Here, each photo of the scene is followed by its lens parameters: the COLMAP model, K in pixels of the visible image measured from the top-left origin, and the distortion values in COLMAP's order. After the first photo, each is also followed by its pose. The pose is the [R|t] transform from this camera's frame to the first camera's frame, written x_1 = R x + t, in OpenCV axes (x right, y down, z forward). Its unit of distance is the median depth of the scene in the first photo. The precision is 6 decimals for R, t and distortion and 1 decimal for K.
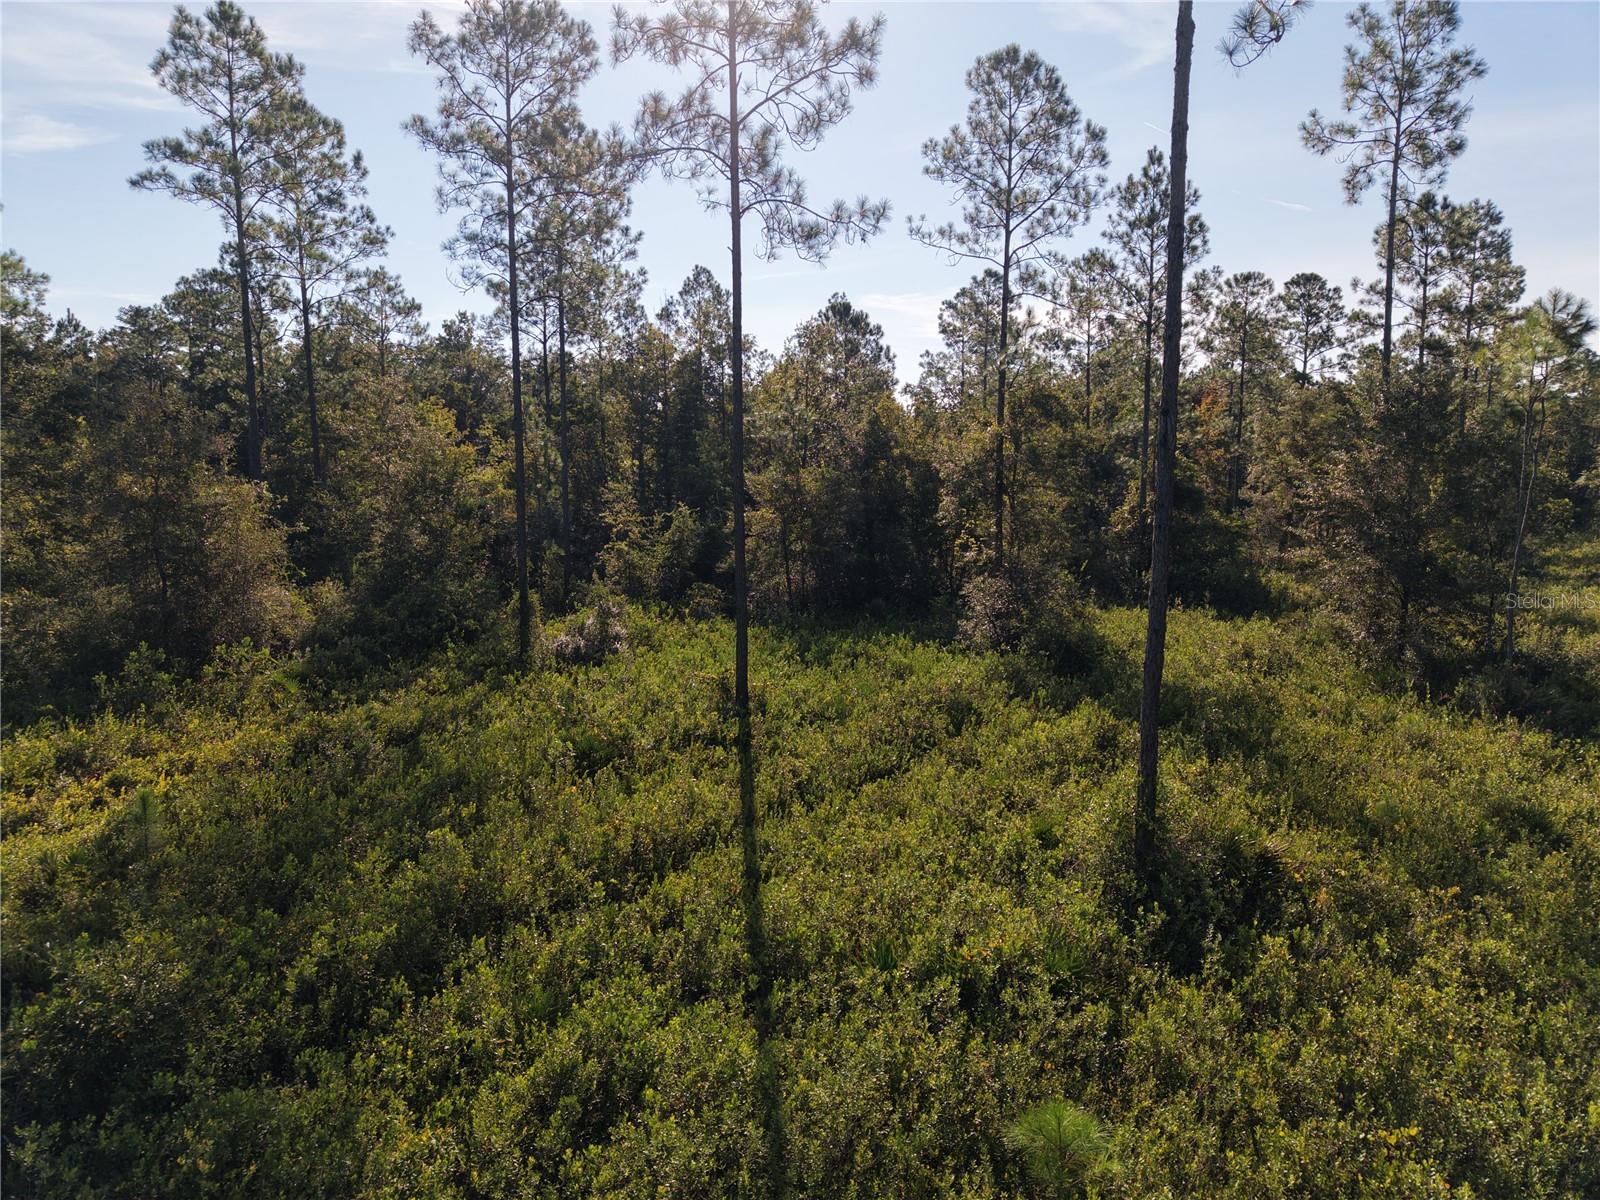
lens RADIAL K [[1066.4, 0, 806.1], [0, 1066.4, 592.8], [0, 0, 1]] dist [0.026457, -0.021893]
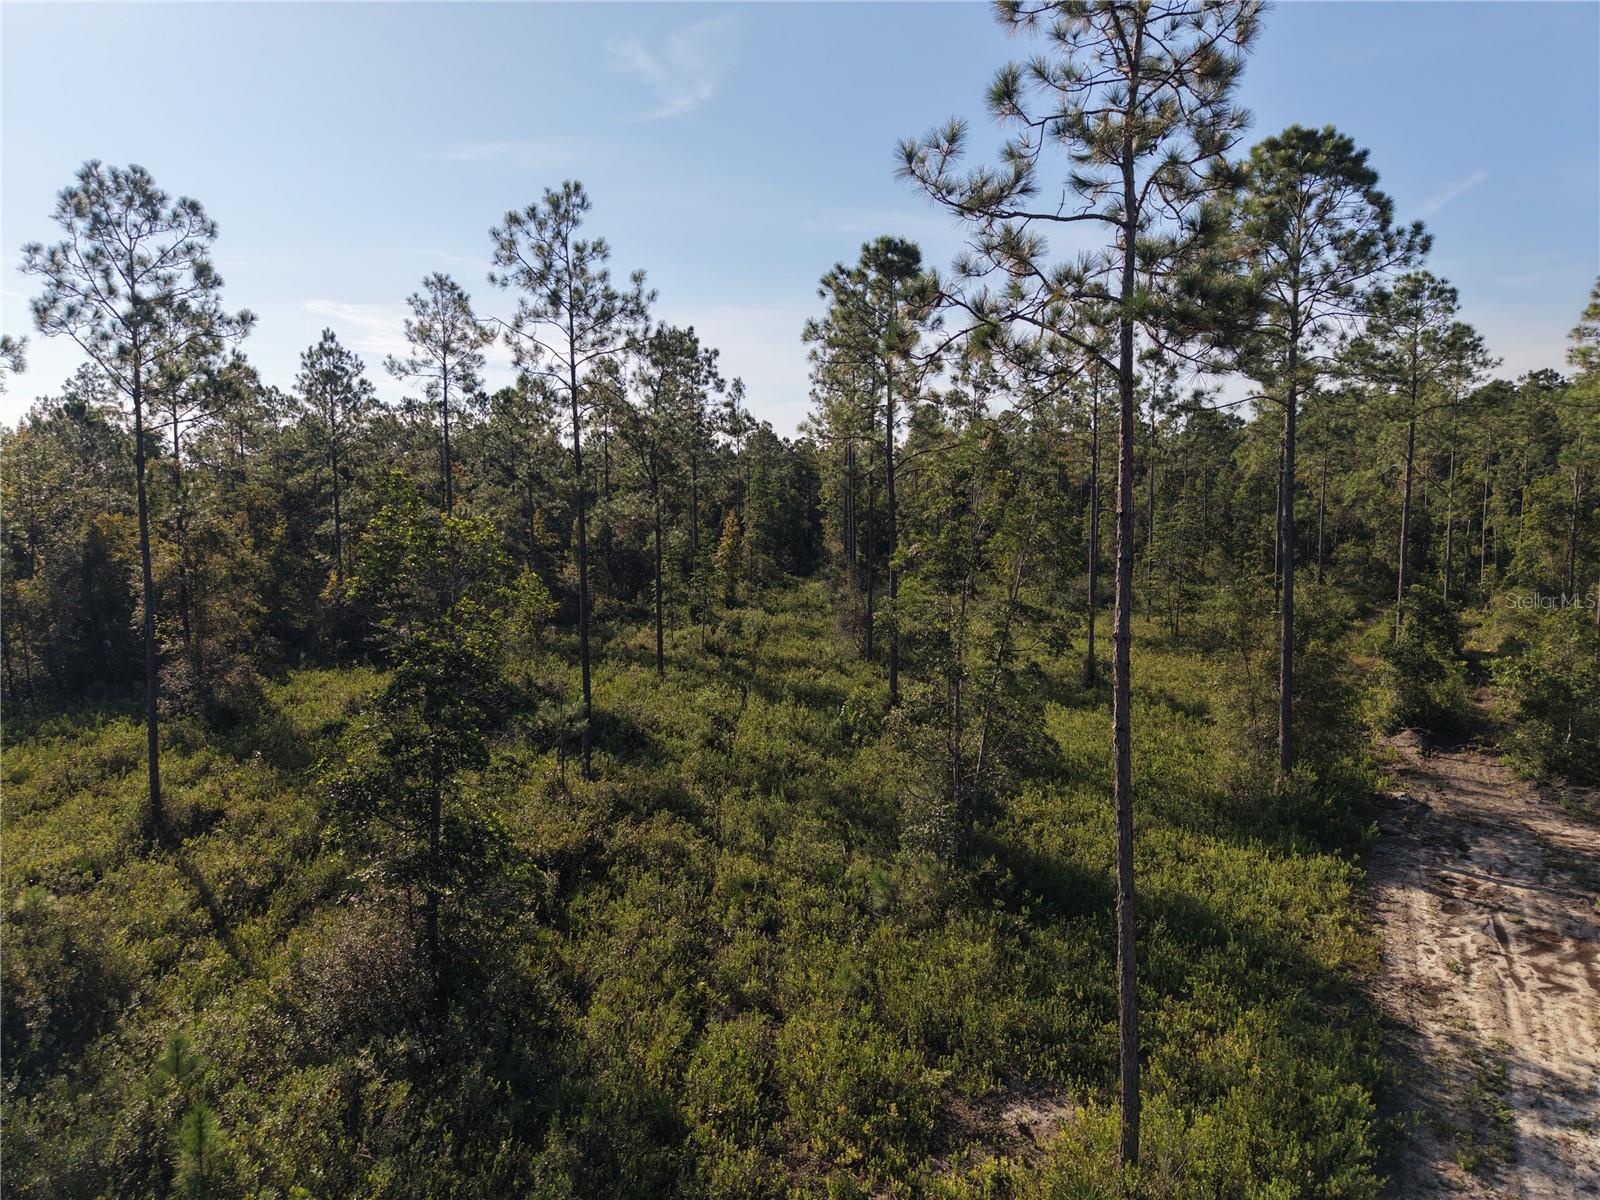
lens RADIAL K [[1066.4, 0, 803.8], [0, 1066.4, 601.1], [0, 0, 1]] dist [0.026457, -0.021893]
pose [[0.837569, -0.056173, 0.543436, 0.178277], [0.064521, 0.997909, 0.003707, -0.088563], [-0.542508, 0.031958, 0.839442, -1.124390]]
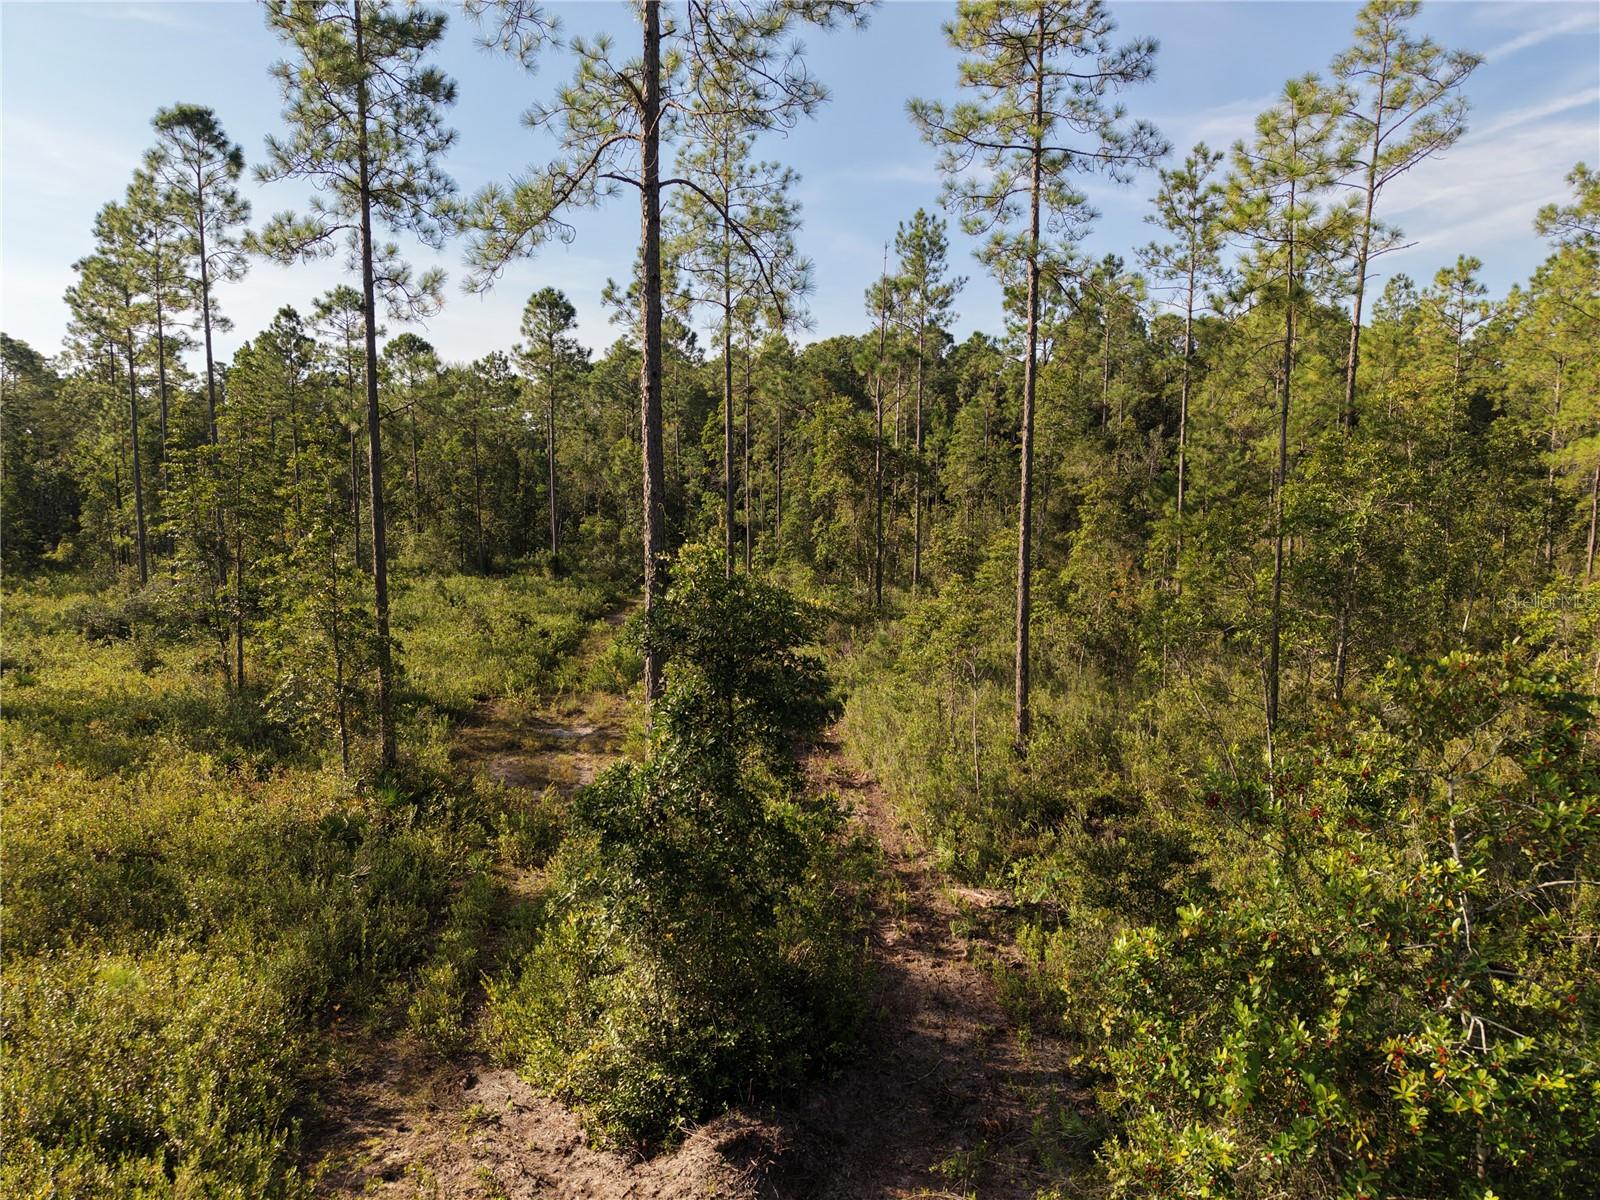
lens RADIAL K [[1066.4, 0, 810.8], [0, 1066.4, 592.8], [0, 0, 1]] dist [0.026457, -0.021893]
pose [[0.335092, -0.088204, 0.938048, 1.890043], [0.102532, 0.993109, 0.056755, -0.031117], [-0.936590, 0.077162, 0.341827, -0.219072]]
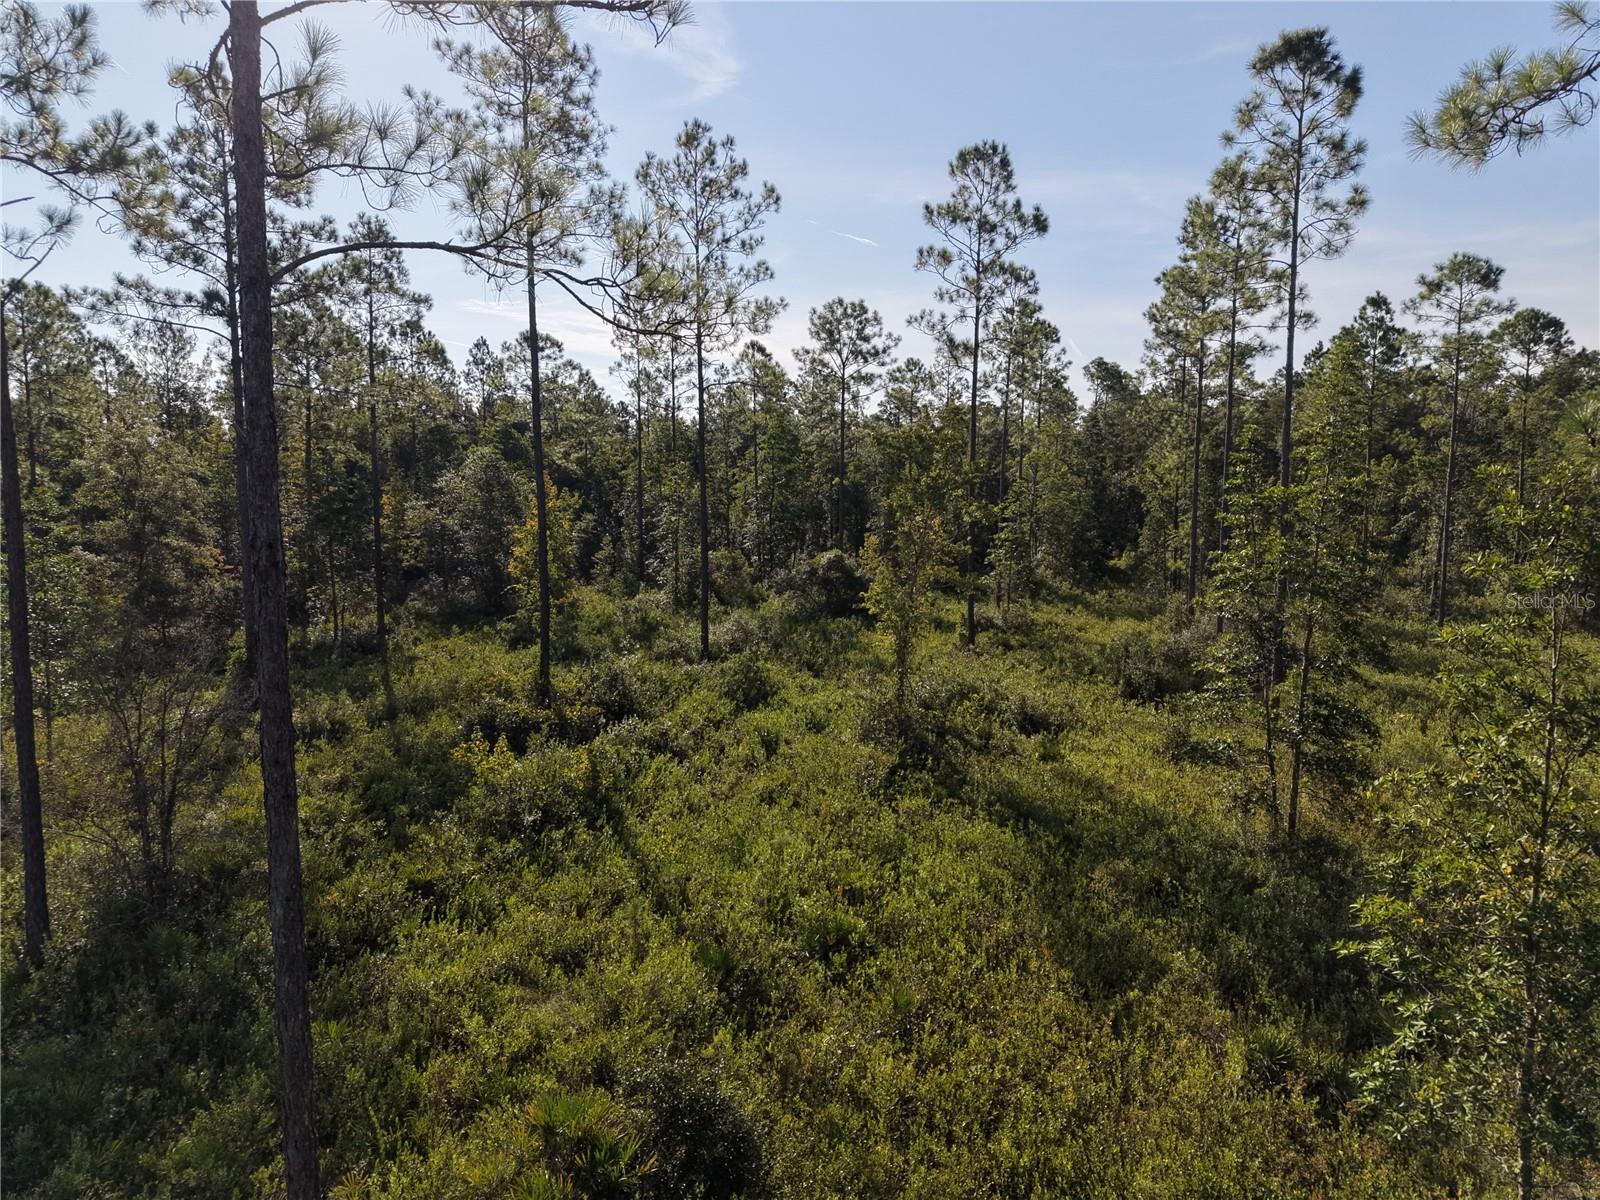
lens RADIAL K [[1066.4, 0, 799.1], [0, 1066.4, 574.4], [0, 0, 1]] dist [0.026457, -0.021893]
pose [[0.951361, -0.016797, 0.307619, 2.303331], [0.024416, 0.999483, -0.020936, -0.155486], [-0.307109, 0.027428, 0.951279, 0.264102]]
